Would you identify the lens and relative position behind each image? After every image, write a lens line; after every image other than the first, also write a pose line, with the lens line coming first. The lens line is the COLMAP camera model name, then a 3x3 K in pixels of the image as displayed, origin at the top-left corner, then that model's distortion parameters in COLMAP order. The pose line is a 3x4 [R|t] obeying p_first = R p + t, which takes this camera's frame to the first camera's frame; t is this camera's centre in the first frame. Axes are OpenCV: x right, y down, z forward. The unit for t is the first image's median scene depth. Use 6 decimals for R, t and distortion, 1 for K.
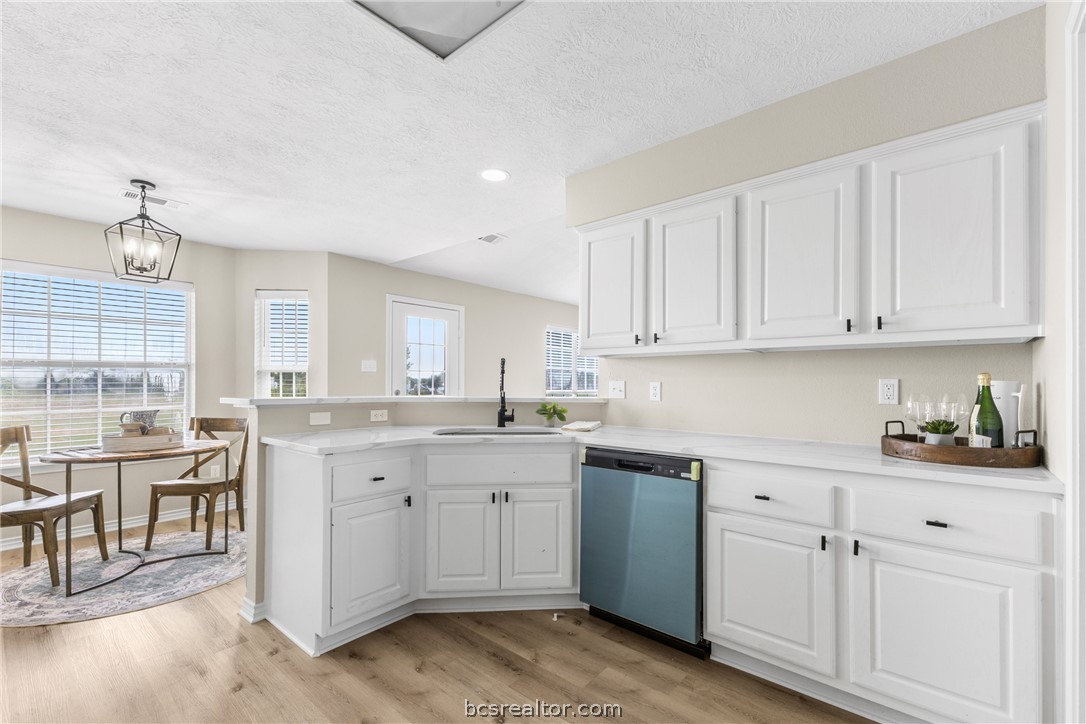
lens RADIAL K [[470.4, 0, 551.5], [0, 470.4, 371.6], [0, 0, 1]] dist [0.012342, -0.001060]
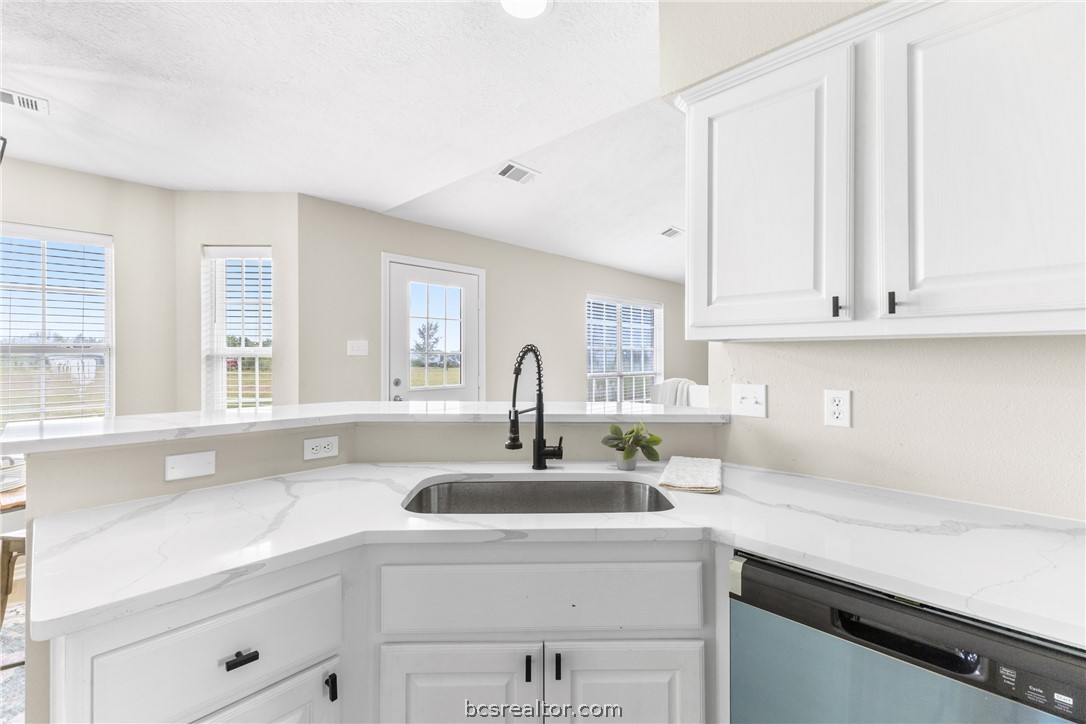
lens RADIAL K [[470.4, 0, 550.1], [0, 470.4, 355.5], [0, 0, 1]] dist [0.012342, -0.001060]
pose [[0.998144, -0.000784, -0.060899, -0.060704], [0.002208, 0.999725, 0.023326, -0.027776], [0.060864, -0.023417, 0.997871, 0.454515]]
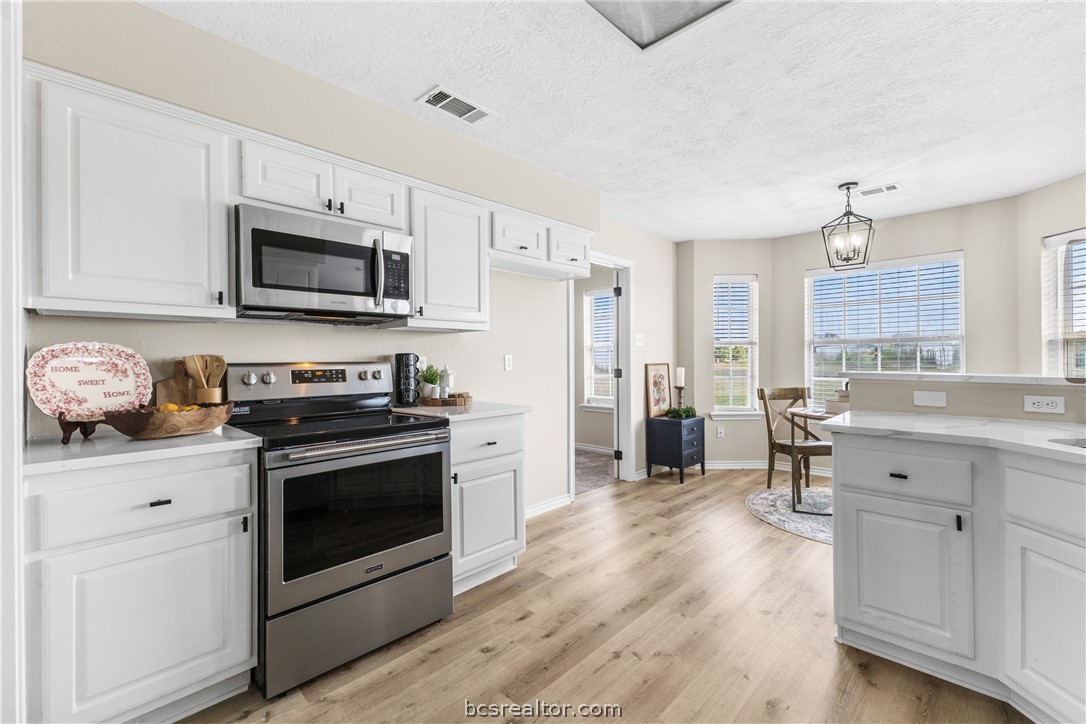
lens RADIAL K [[470.4, 0, 543.6], [0, 470.4, 351.5], [0, 0, 1]] dist [0.012342, -0.001060]
pose [[-0.067861, -0.014942, -0.997583, 0.351435], [0.029559, 0.999419, -0.016981, 0.008924], [0.997257, -0.030640, -0.067380, 0.334750]]
